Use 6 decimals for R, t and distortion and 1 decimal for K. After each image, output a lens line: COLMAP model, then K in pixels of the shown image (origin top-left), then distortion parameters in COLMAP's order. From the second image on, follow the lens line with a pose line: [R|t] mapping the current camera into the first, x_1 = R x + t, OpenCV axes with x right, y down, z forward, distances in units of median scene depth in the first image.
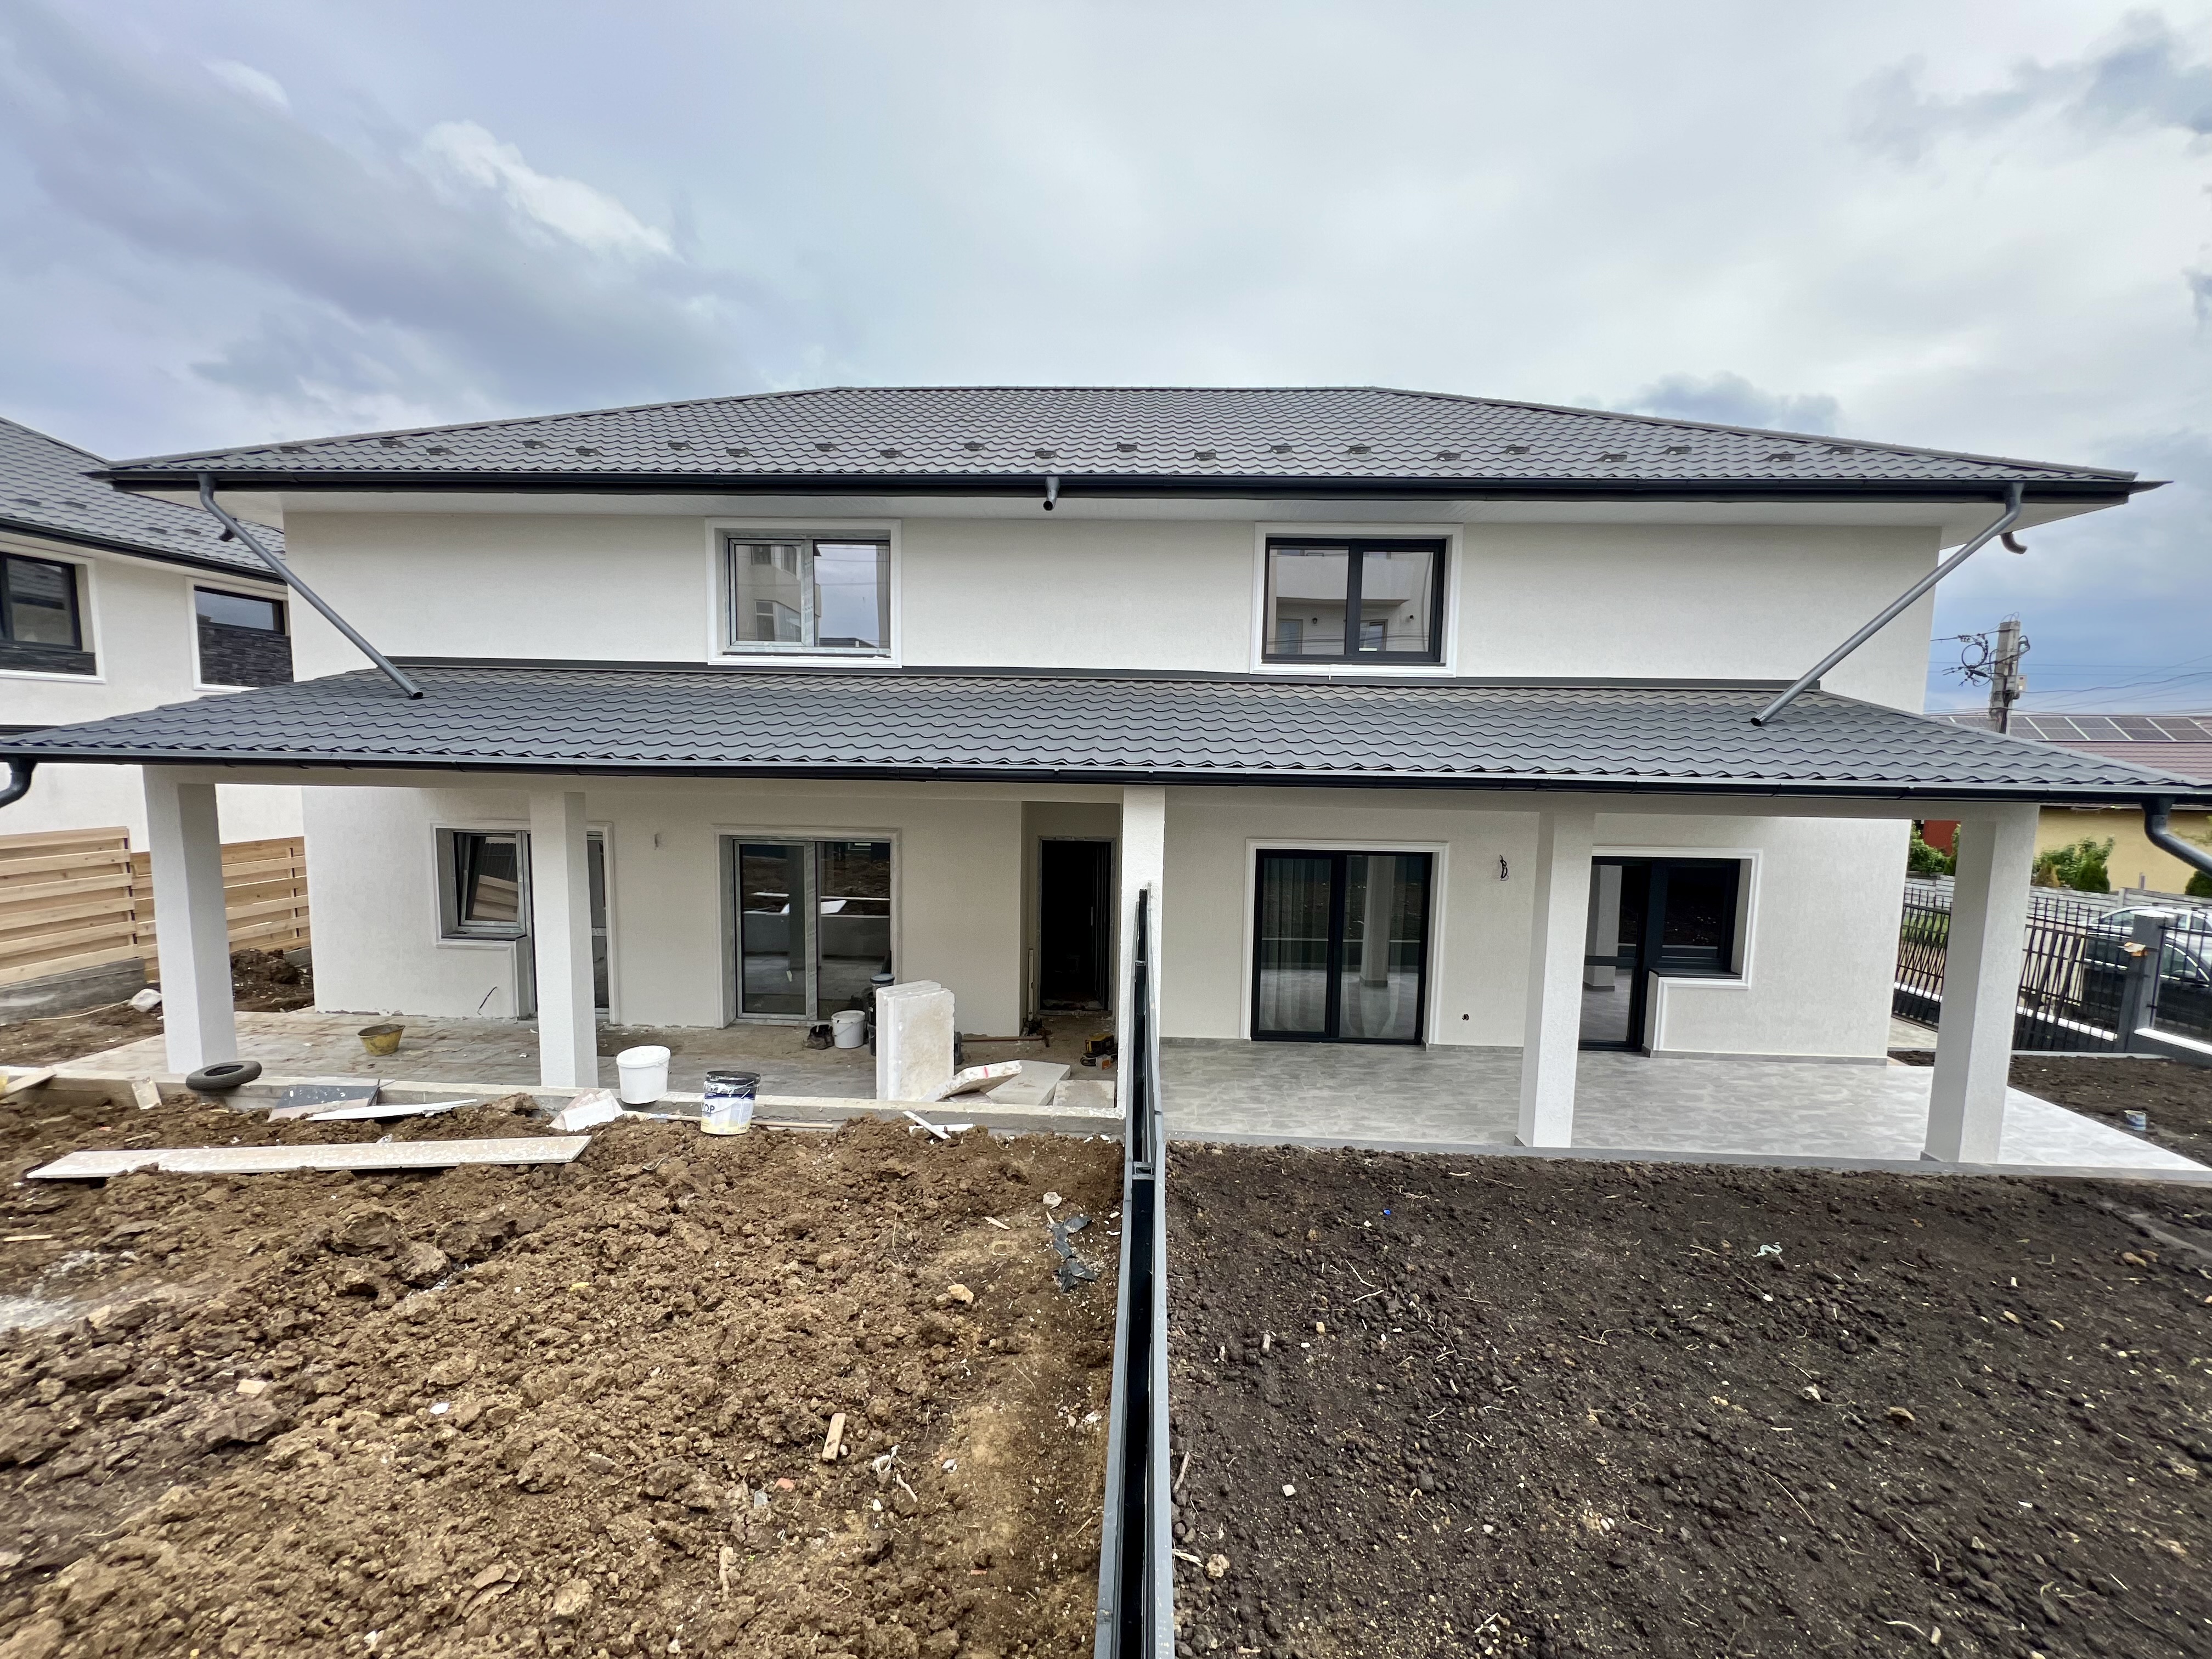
lens RADIAL K [[901.0, 0, 1106.0], [0, 901.0, 829.5], [0, 0, 1]] dist [-0.000930, -0.000618]
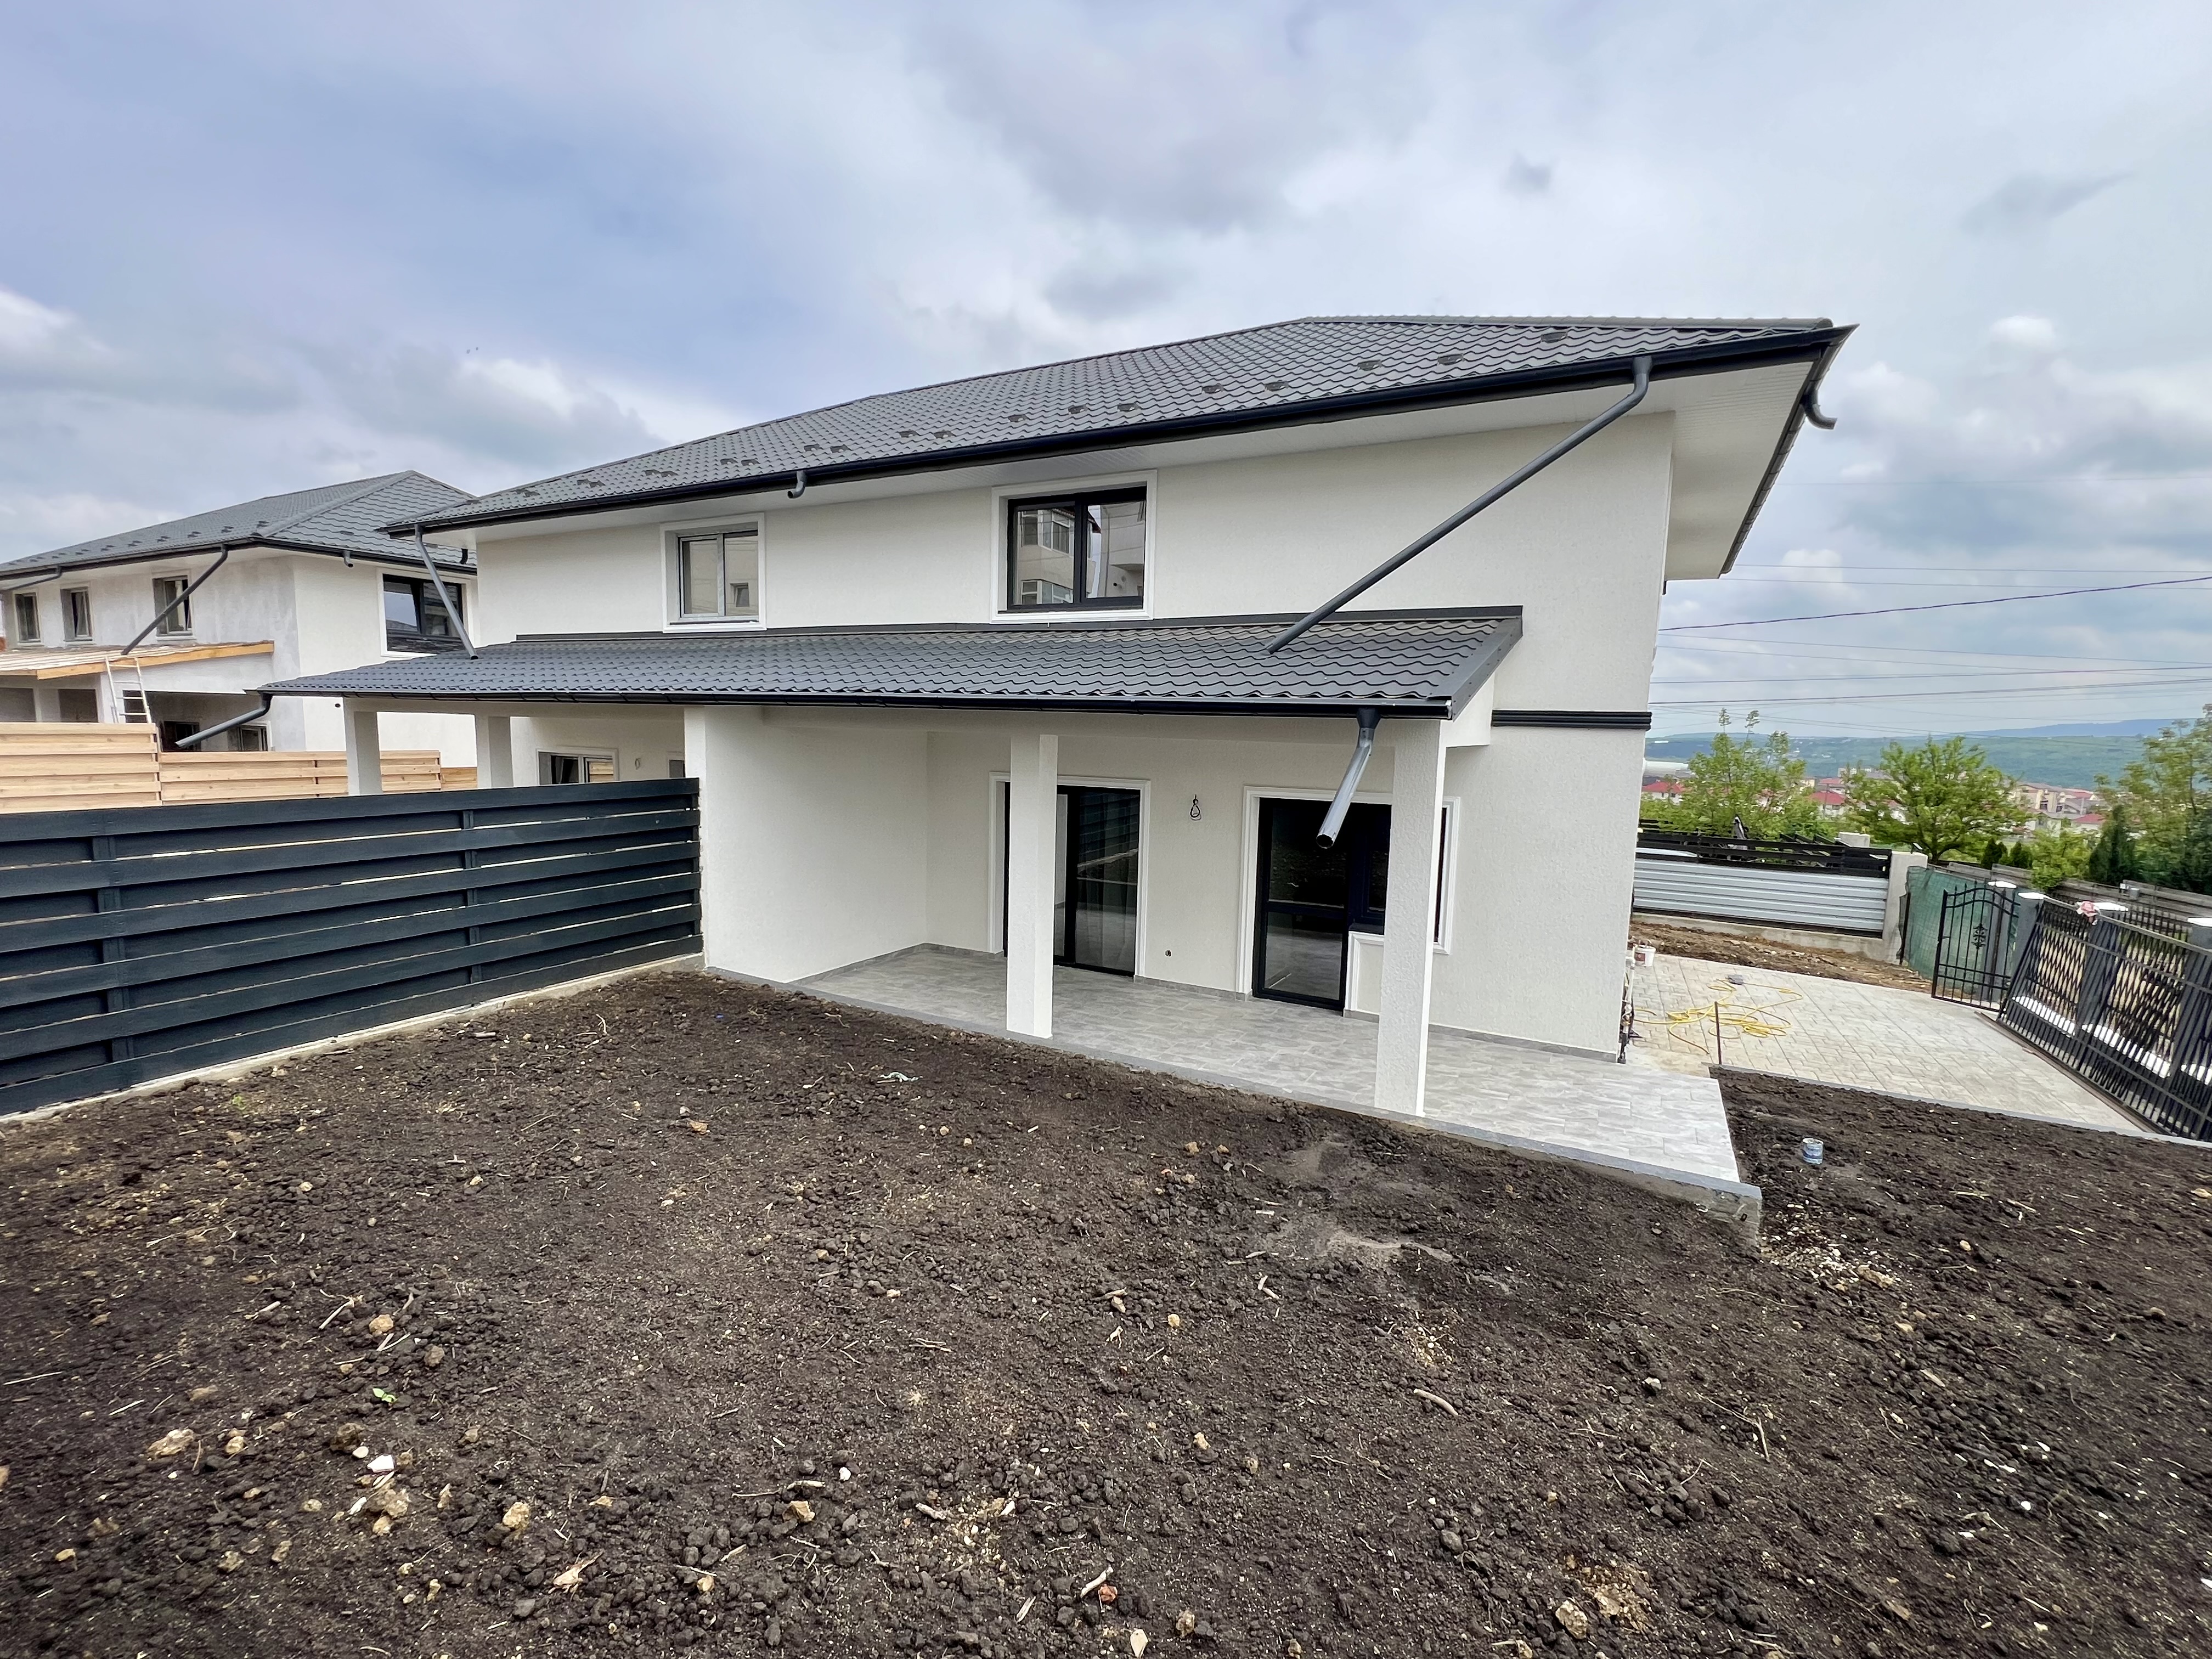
lens RADIAL K [[991.3, 0, 1106.0], [0, 991.3, 829.5], [0, 0, 1]] dist [-0.006133, 0.000004]
pose [[0.895031, 0.051766, -0.442990, 0.827975], [-0.036388, 0.998406, 0.043148, 0.022466], [0.444517, -0.022499, 0.895488, -0.035442]]
